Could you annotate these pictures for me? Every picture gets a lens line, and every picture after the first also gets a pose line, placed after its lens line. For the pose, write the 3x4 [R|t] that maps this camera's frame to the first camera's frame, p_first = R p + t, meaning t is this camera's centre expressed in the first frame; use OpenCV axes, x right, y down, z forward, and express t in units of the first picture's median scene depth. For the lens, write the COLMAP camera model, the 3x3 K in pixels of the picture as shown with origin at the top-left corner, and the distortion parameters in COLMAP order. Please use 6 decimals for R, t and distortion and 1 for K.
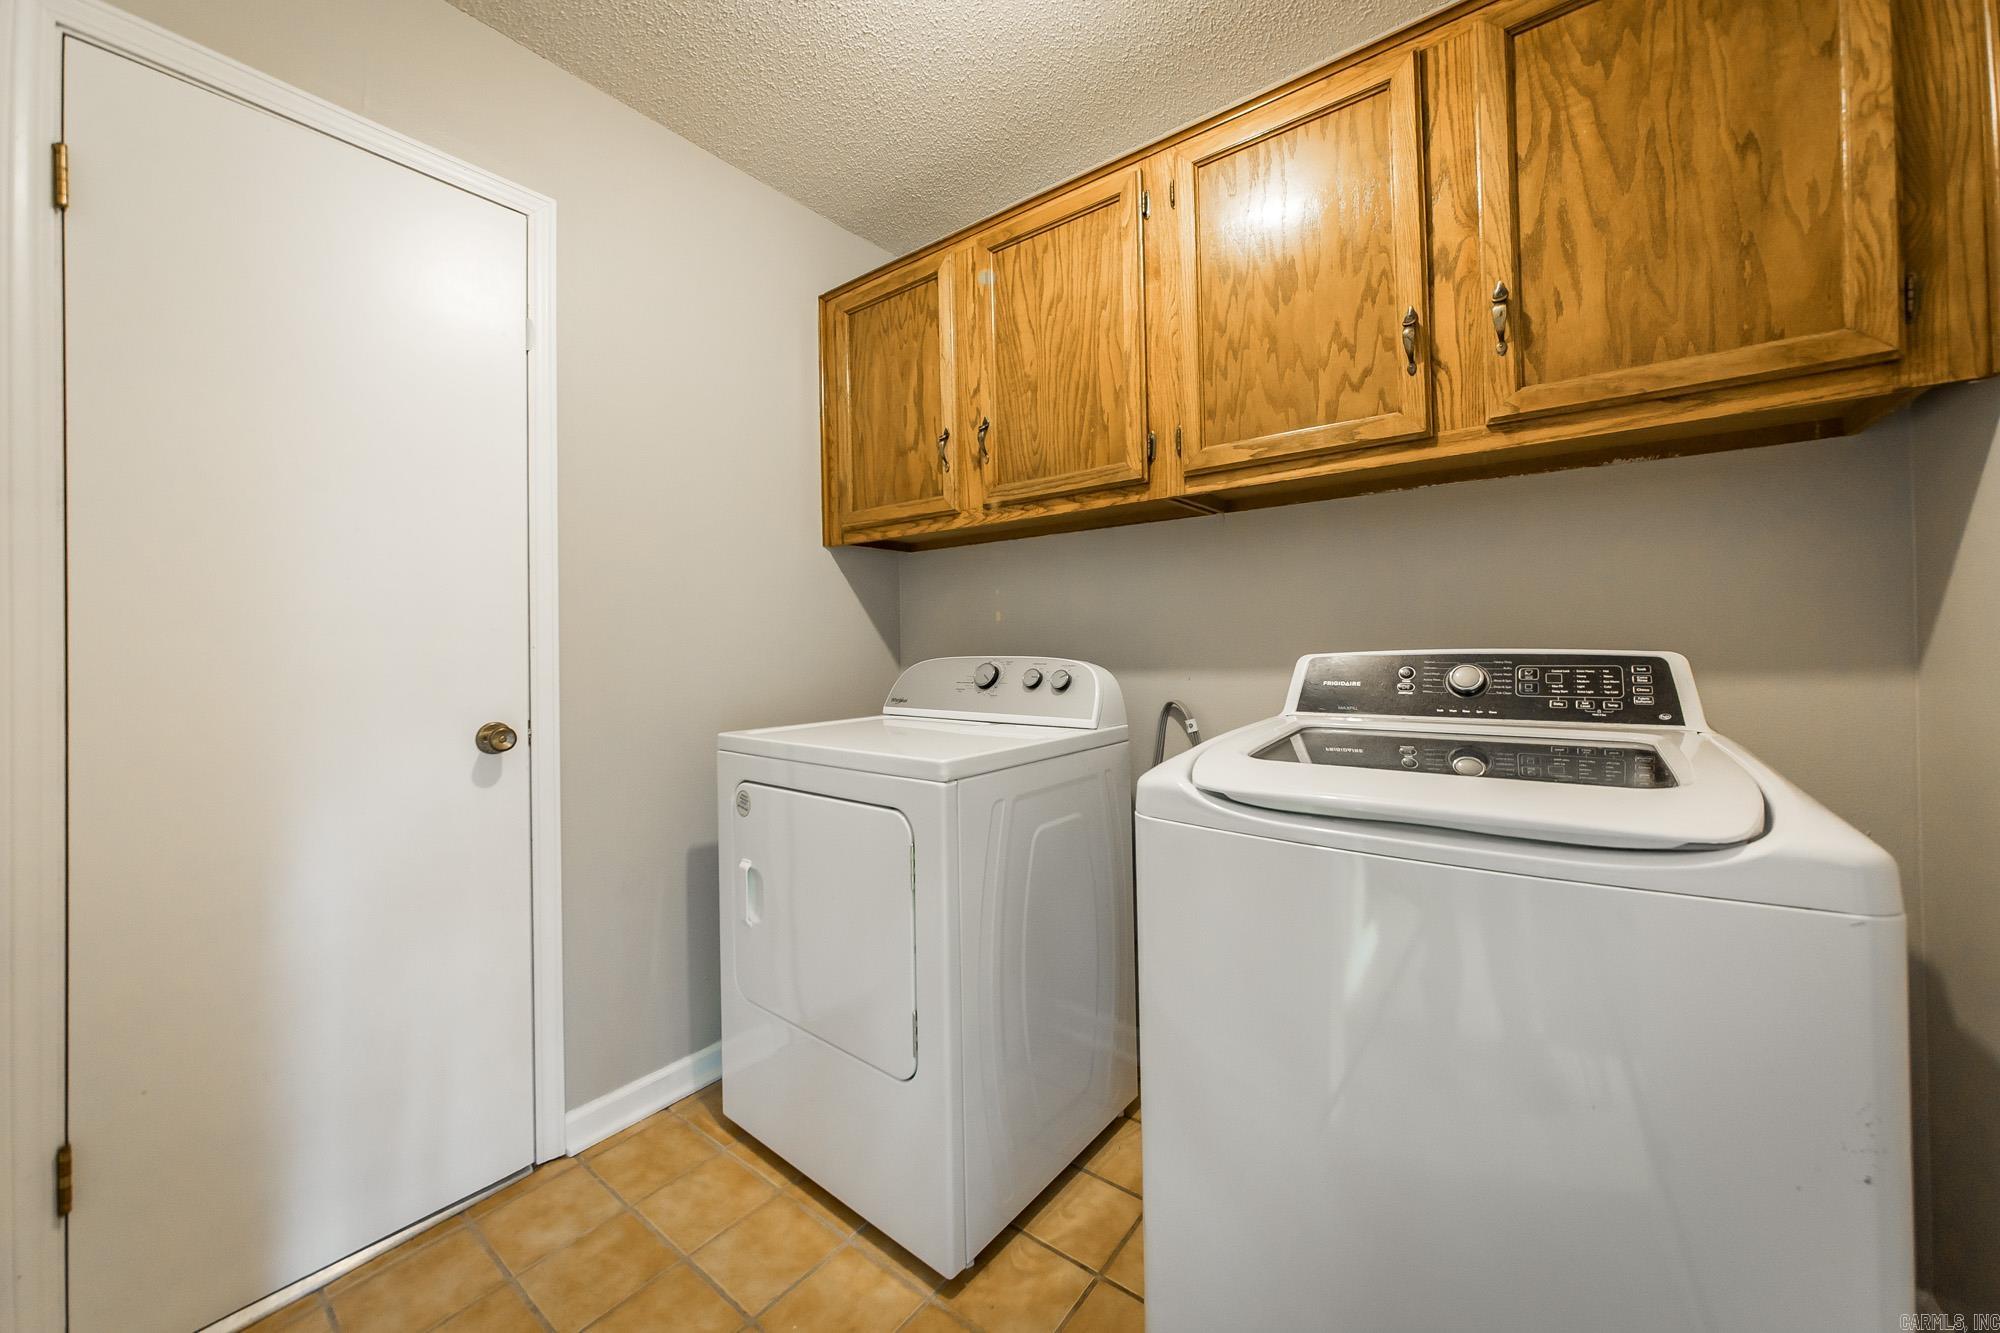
lens RADIAL K [[721.3, 0, 985.4], [0, 721.3, 664.5], [0, 0, 1]] dist [-0.005784, 0.000046]
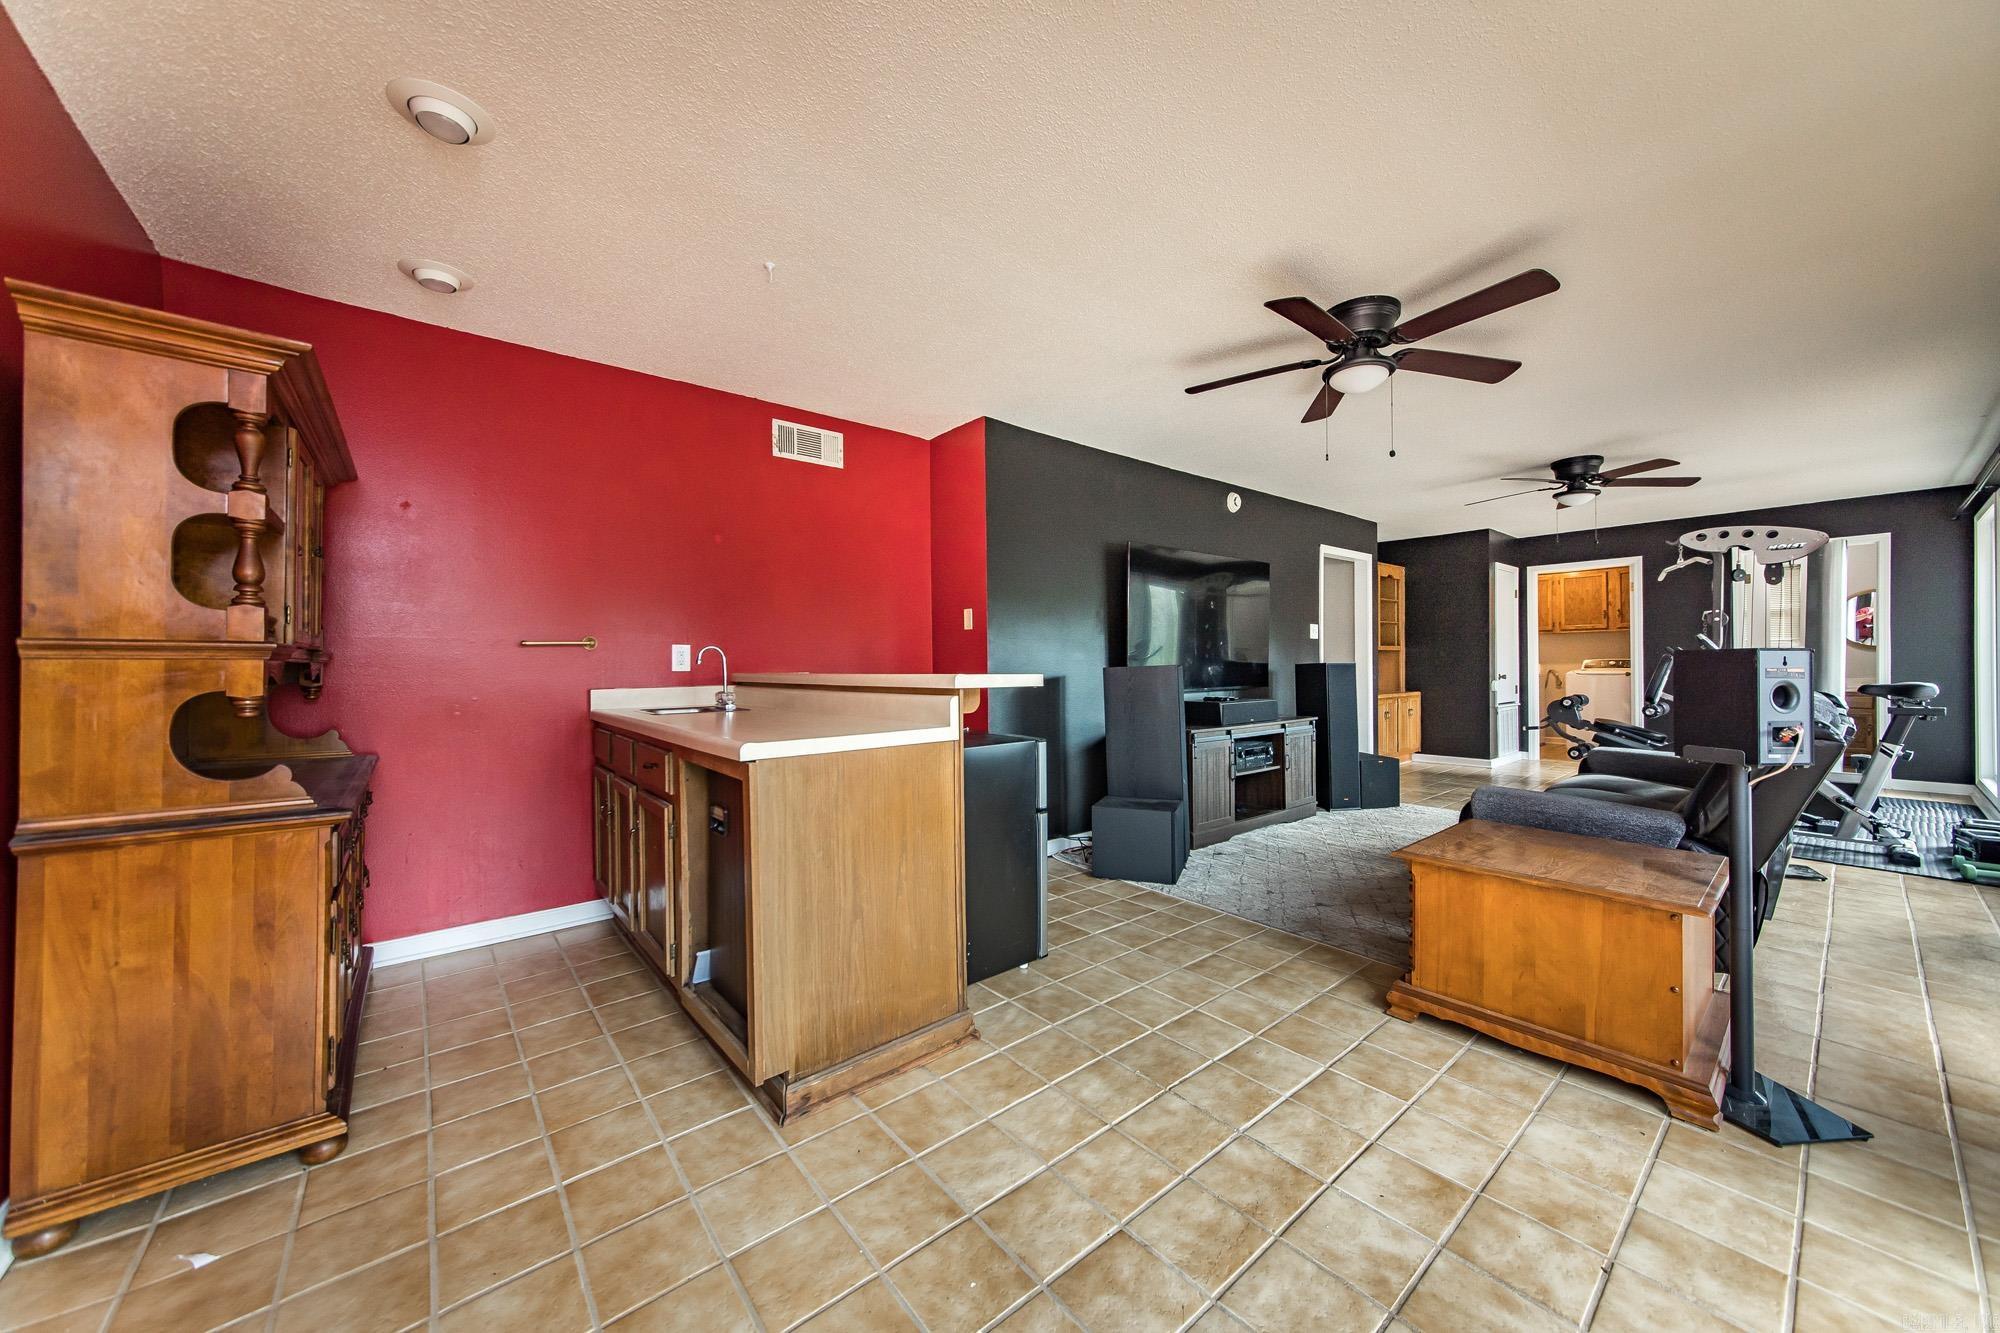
lens RADIAL K [[721.3, 0, 985.4], [0, 721.3, 664.5], [0, 0, 1]] dist [-0.005784, 0.000046]
pose [[0.969287, -0.004011, -0.245898, -3.232723], [-0.000758, 0.999813, -0.019298, 0.130084], [0.245930, 0.018891, 0.969104, -6.646665]]
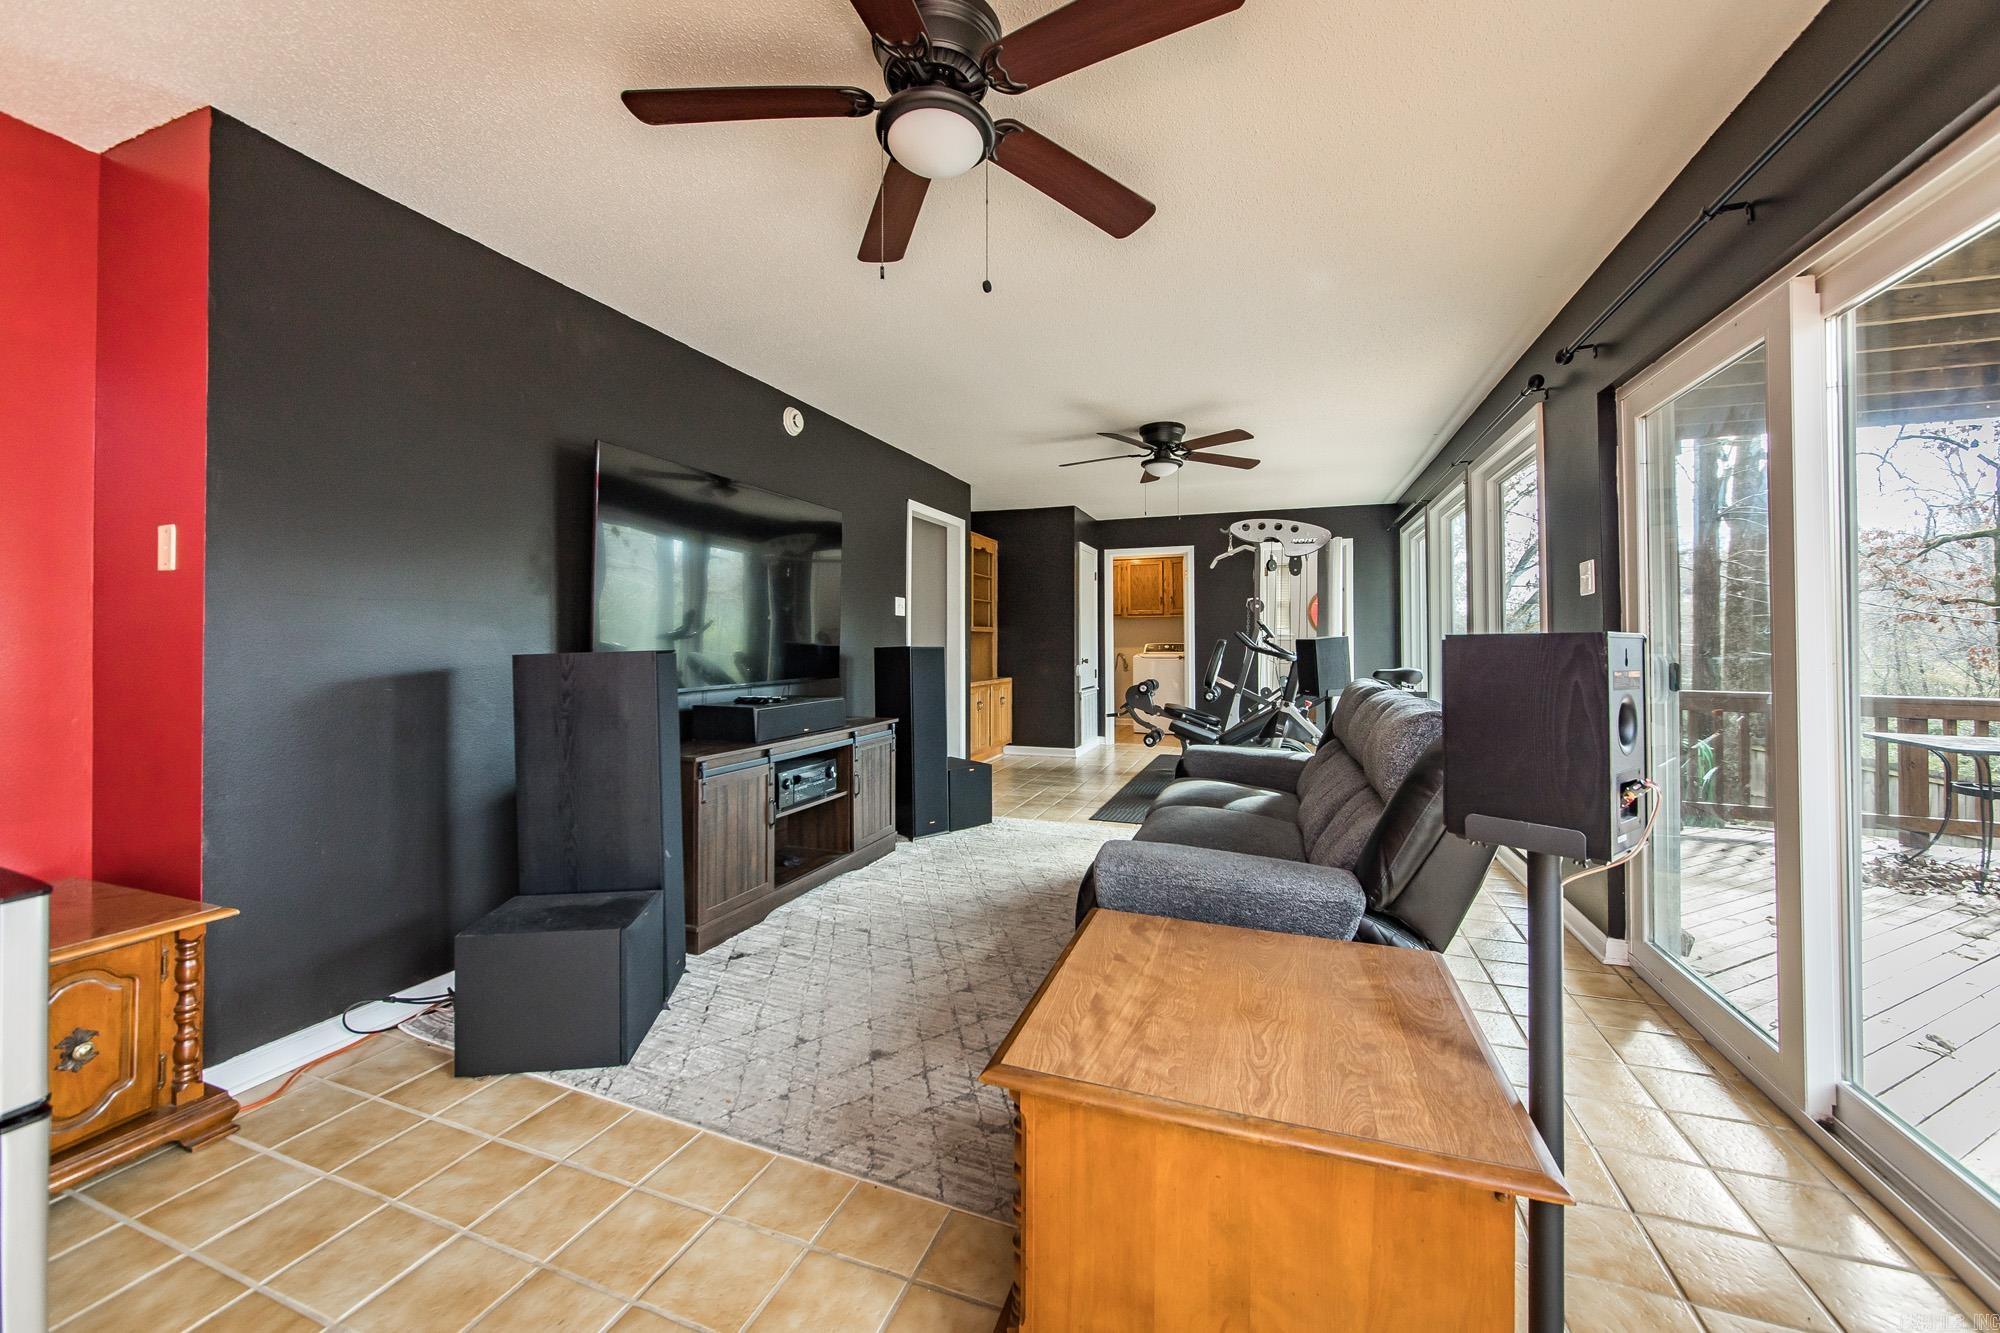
lens RADIAL K [[721.3, 0, 985.4], [0, 721.3, 664.5], [0, 0, 1]] dist [-0.005784, 0.000046]
pose [[0.964854, -0.005798, 0.262724, -2.858981], [0.003684, 0.999957, 0.008540, 0.091706], [-0.262762, -0.007272, 0.964833, -5.278692]]
